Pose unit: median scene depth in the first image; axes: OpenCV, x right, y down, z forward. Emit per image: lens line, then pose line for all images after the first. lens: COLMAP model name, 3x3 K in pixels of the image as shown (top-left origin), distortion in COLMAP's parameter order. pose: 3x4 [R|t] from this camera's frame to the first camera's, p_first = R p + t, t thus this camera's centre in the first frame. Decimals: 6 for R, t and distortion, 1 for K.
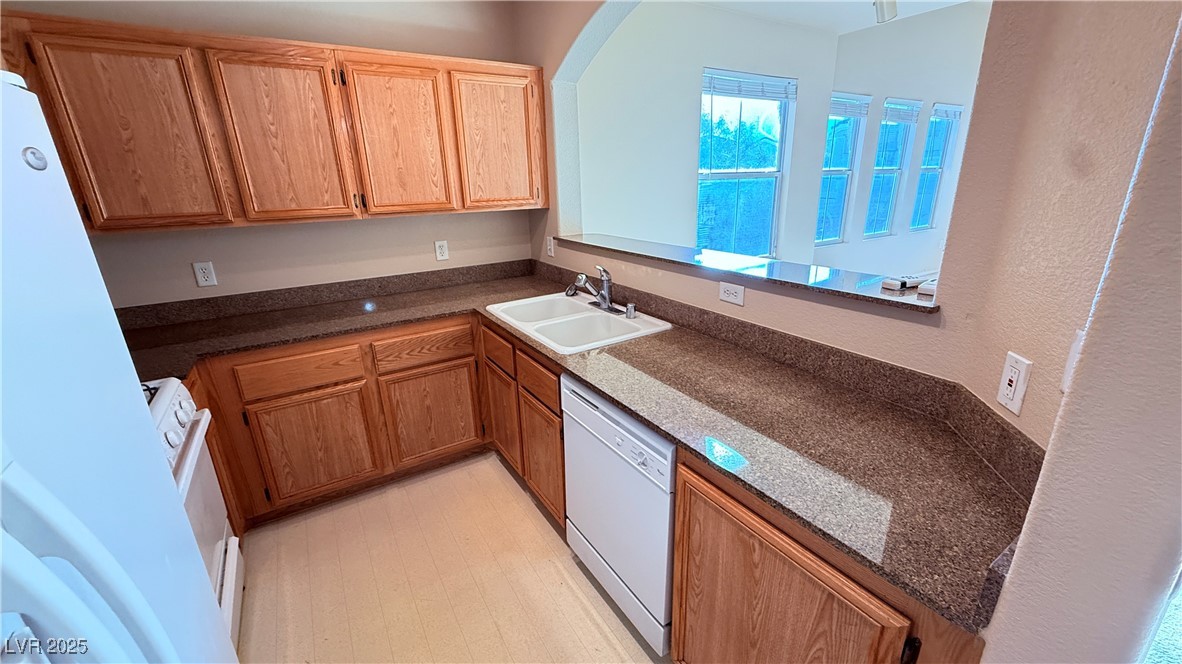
lens RADIAL K [[470.8, 0, 590.4], [0, 470.8, 333.3], [0, 0, 1]] dist [0.001109, 0.000050]
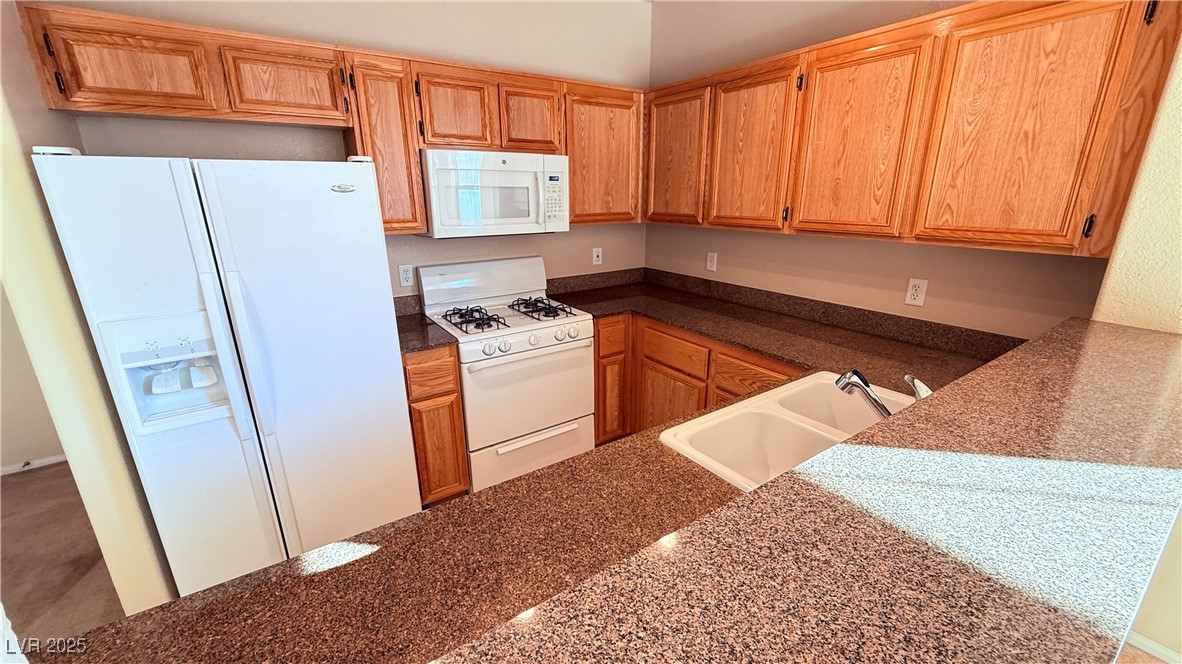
lens RADIAL K [[470.8, 0, 587.2], [0, 470.8, 333.4], [0, 0, 1]] dist [0.001109, 0.000050]
pose [[0.029899, 0.313936, -0.948973, 0.462309], [-0.308138, 0.906054, 0.290029, -0.221162], [0.950872, 0.283743, 0.123825, 0.590234]]
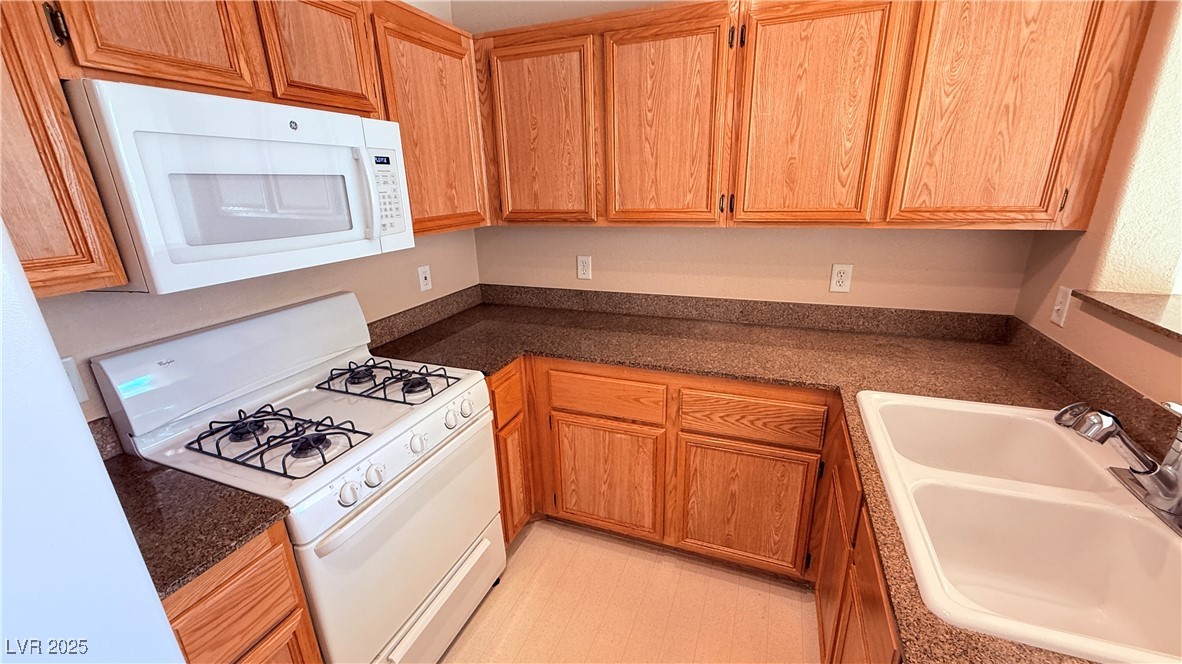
lens RADIAL K [[470.8, 0, 588.2], [0, 470.8, 333.5], [0, 0, 1]] dist [0.001109, 0.000050]
pose [[0.590869, 0.258692, -0.764168, 0.011411], [-0.241394, 0.960493, 0.138503, -0.134898], [0.769807, 0.102628, 0.629972, 0.382973]]
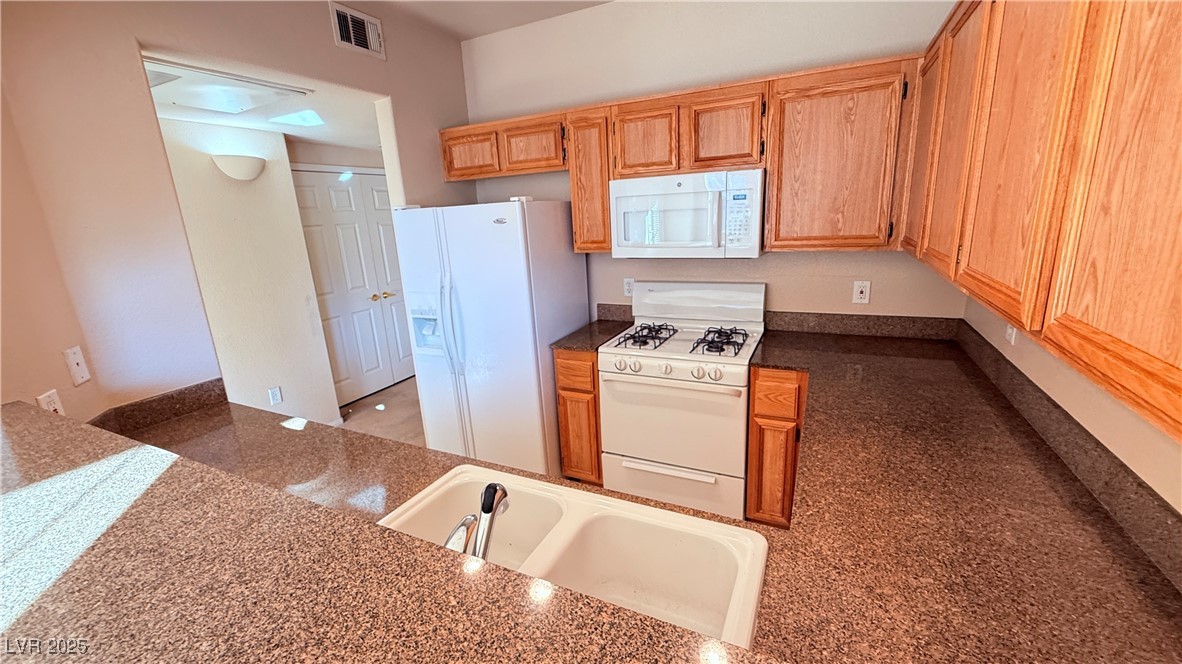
lens RADIAL K [[470.8, 0, 588.3], [0, 470.8, 331.6], [0, 0, 1]] dist [0.001109, 0.000050]
pose [[-0.849320, 0.197085, -0.489706, 0.079946], [-0.093790, 0.856589, 0.507403, -0.431265], [0.519479, 0.476877, -0.709034, 1.207016]]
